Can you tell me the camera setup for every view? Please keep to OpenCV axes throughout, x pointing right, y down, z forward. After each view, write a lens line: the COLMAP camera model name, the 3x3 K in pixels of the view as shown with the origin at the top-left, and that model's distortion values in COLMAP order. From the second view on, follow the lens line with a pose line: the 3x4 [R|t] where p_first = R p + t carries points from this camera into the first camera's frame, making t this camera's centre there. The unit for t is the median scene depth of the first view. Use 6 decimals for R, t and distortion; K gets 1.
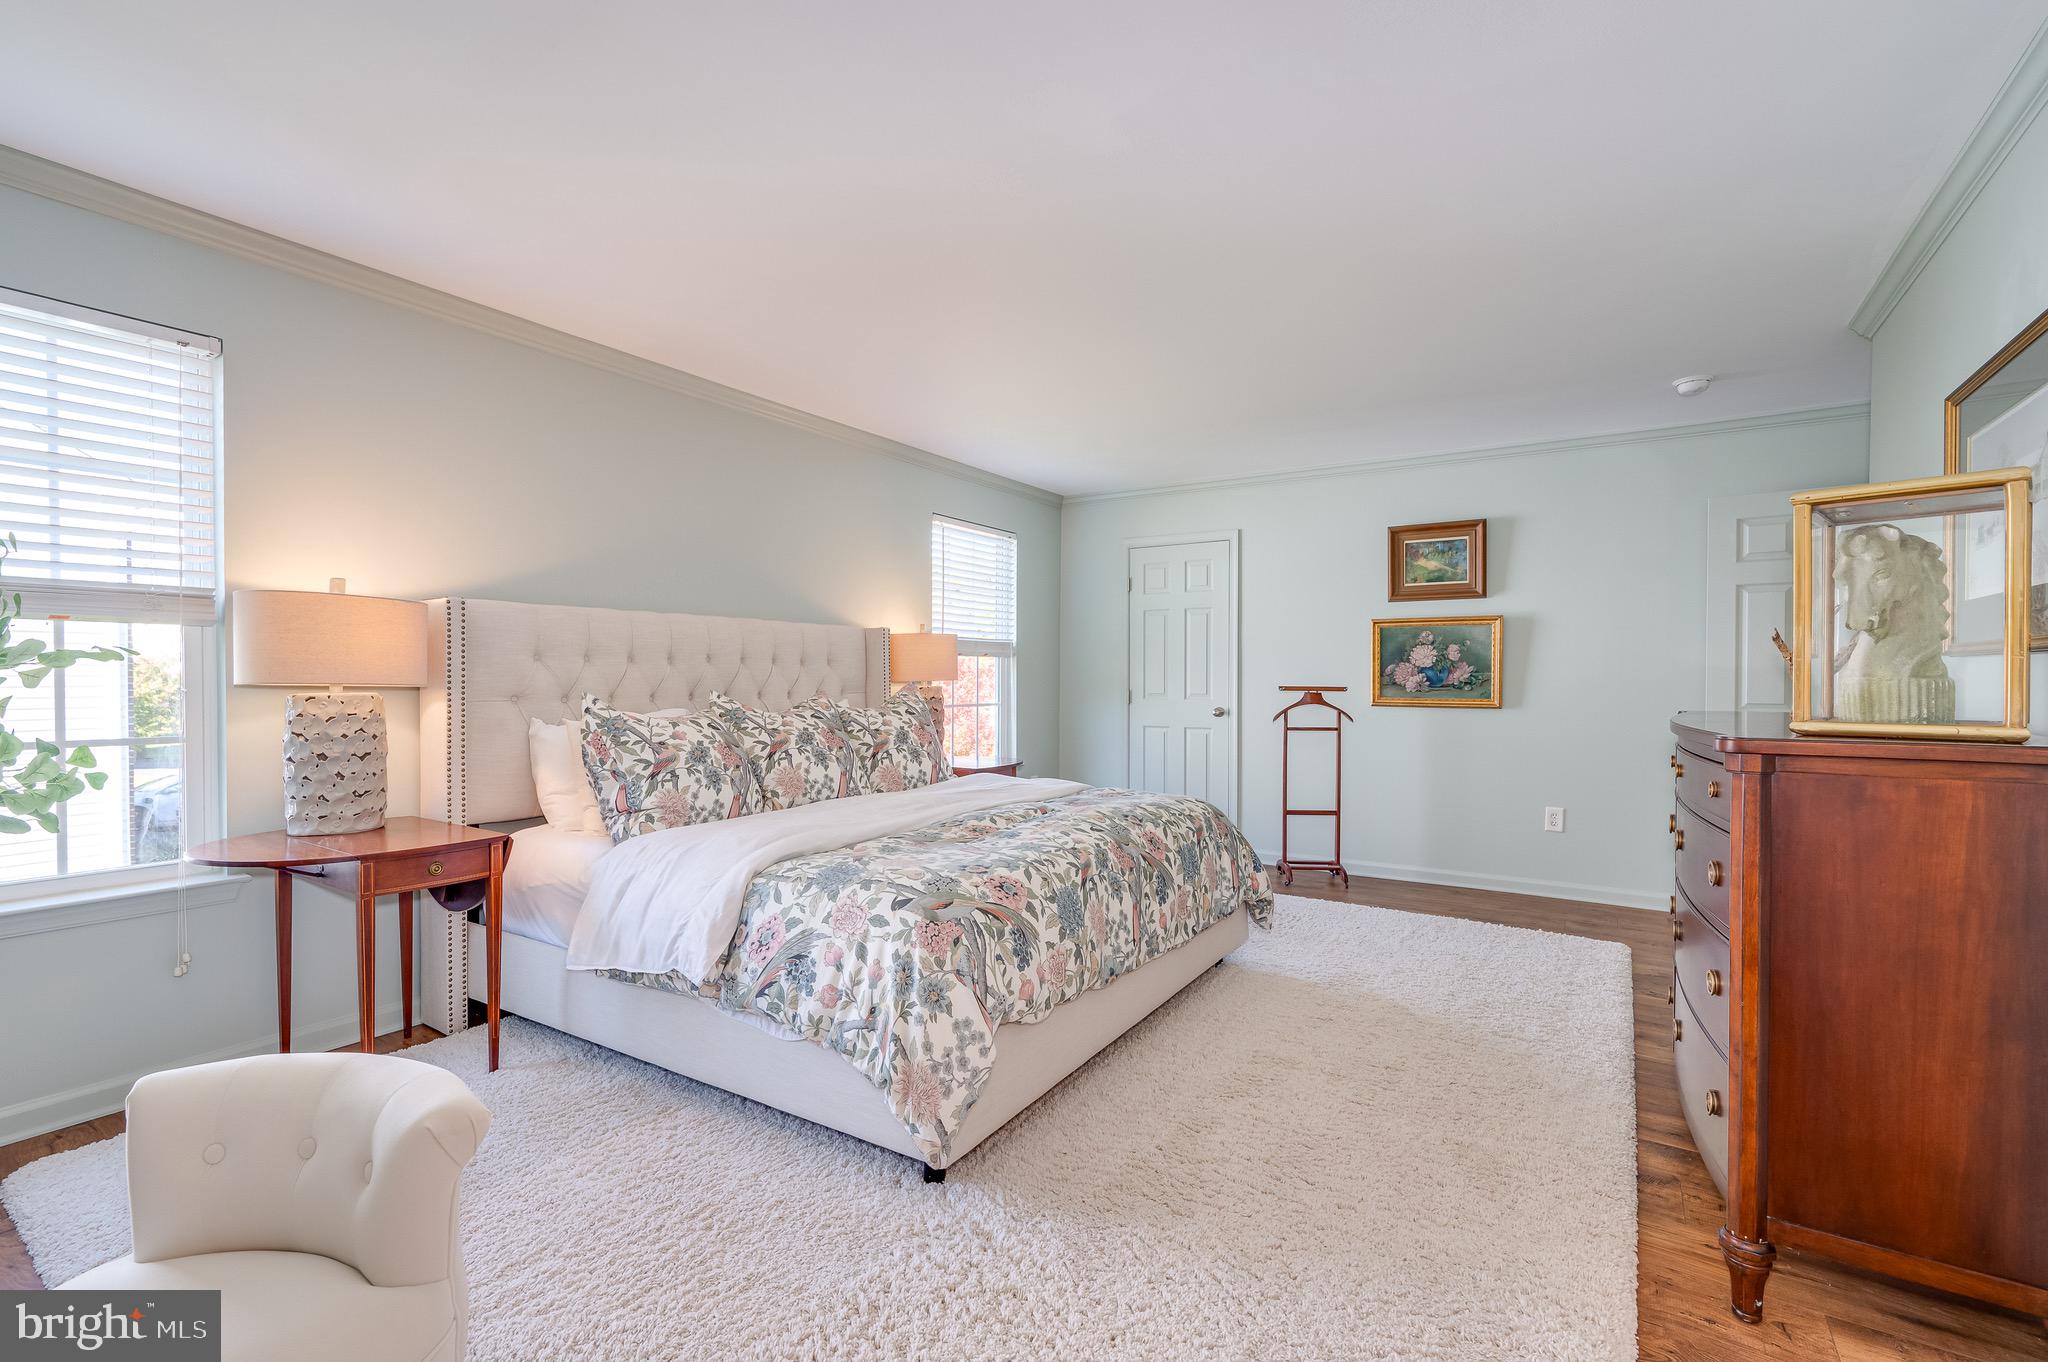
lens RADIAL K [[912.2, 0, 1029.9], [0, 912.2, 692.8], [0, 0, 1]] dist [0.001458, 0.000446]
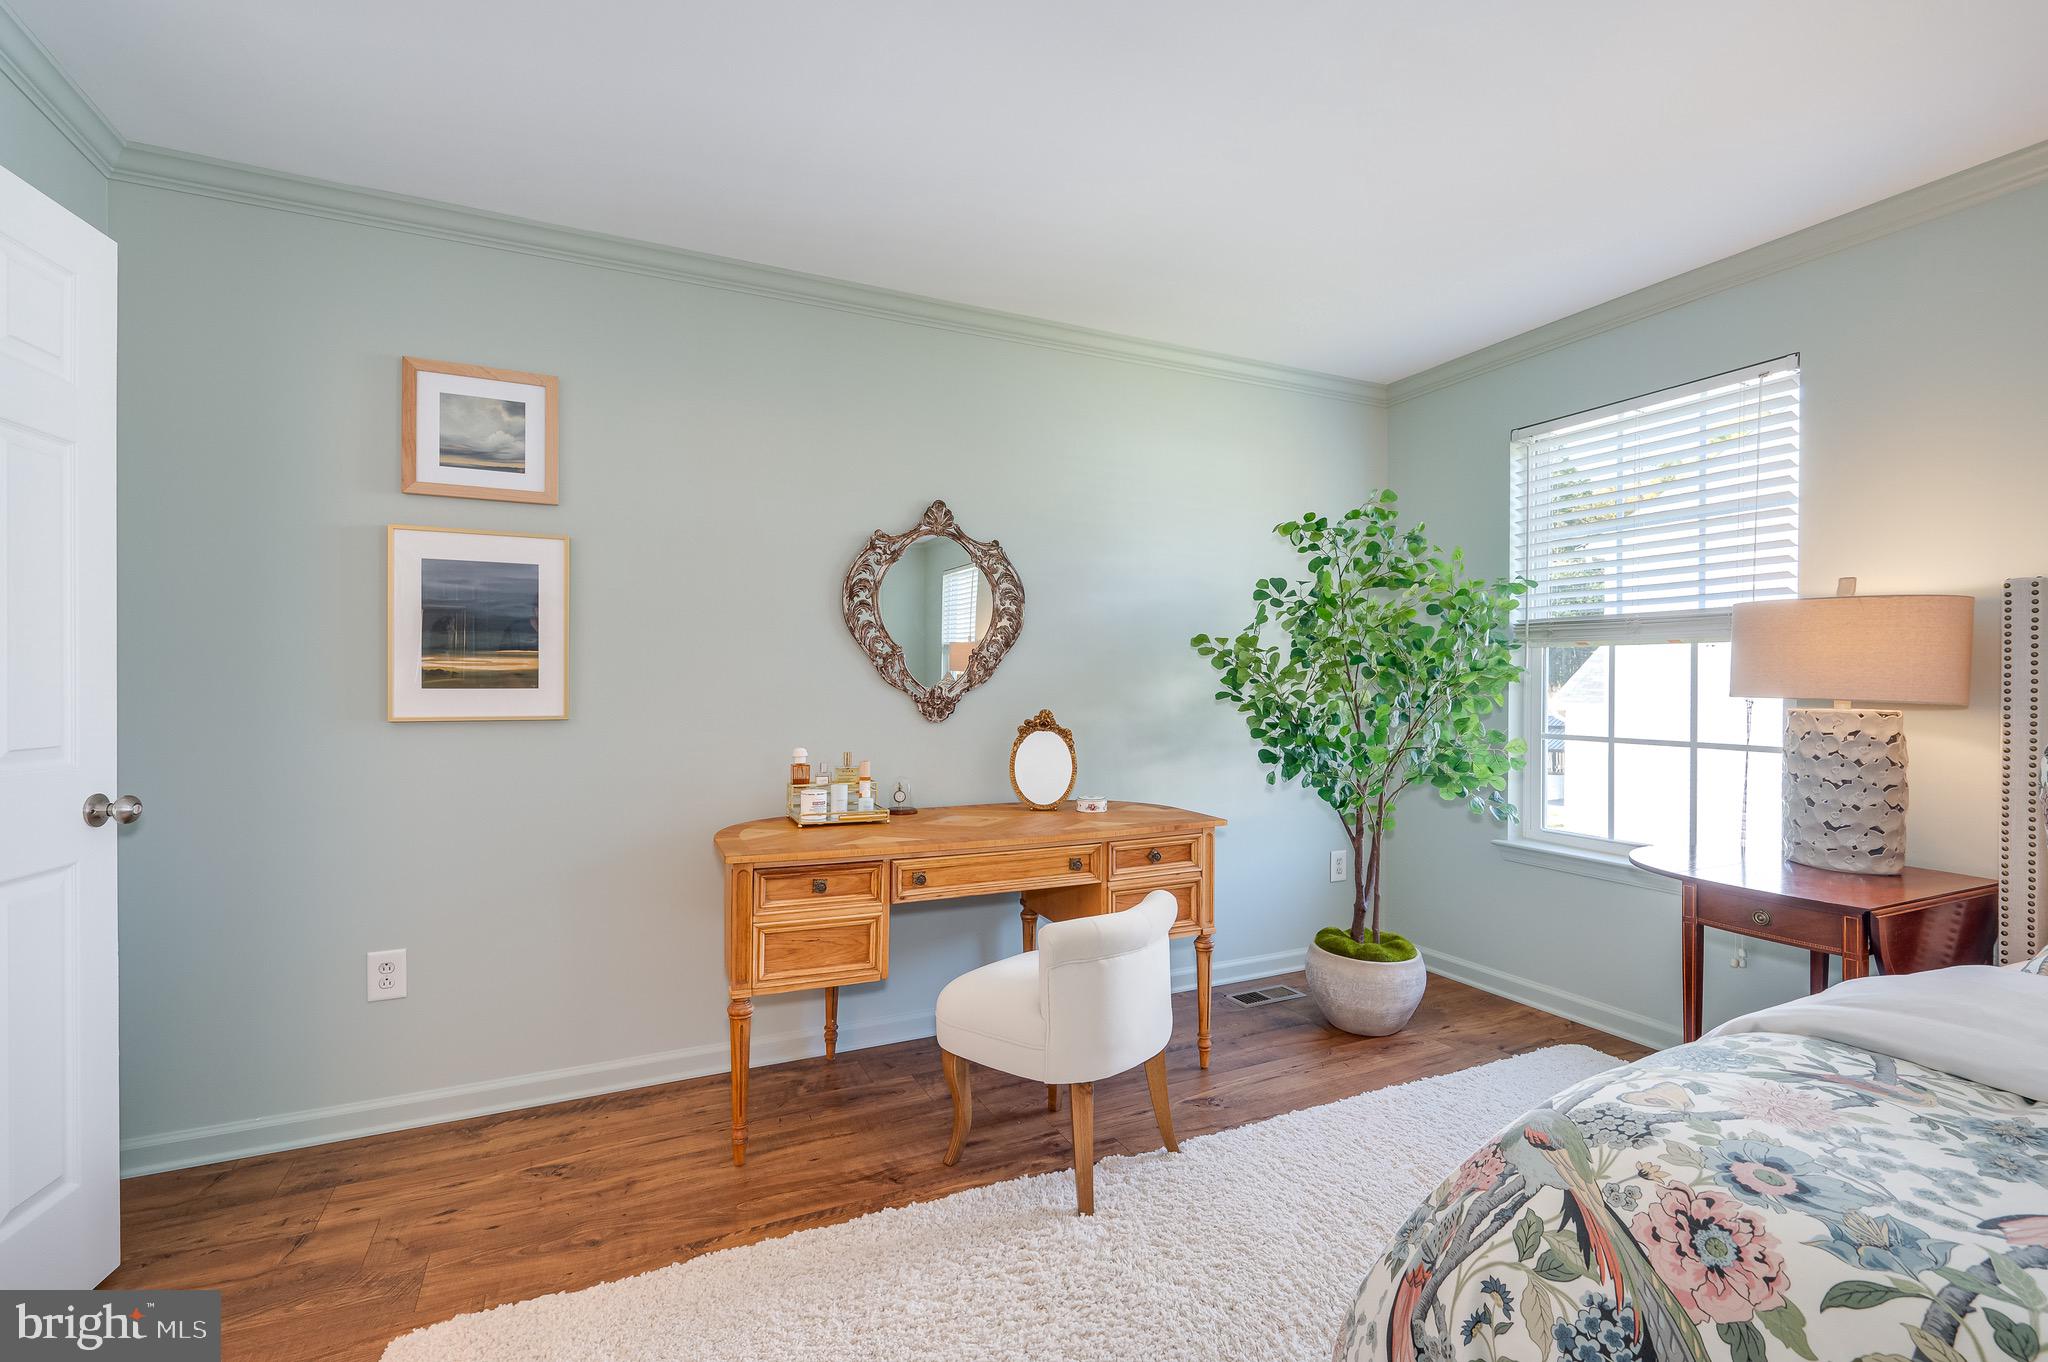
lens RADIAL K [[893.8, 0, 1030.5], [0, 893.8, 689.1], [0, 0, 1]] dist [0.000436, -0.000148]
pose [[-0.521986, 0.004954, -0.852940, 0.412505], [-0.014335, 0.999791, 0.014580, -0.022617], [0.852834, 0.019837, -0.521805, 0.861238]]
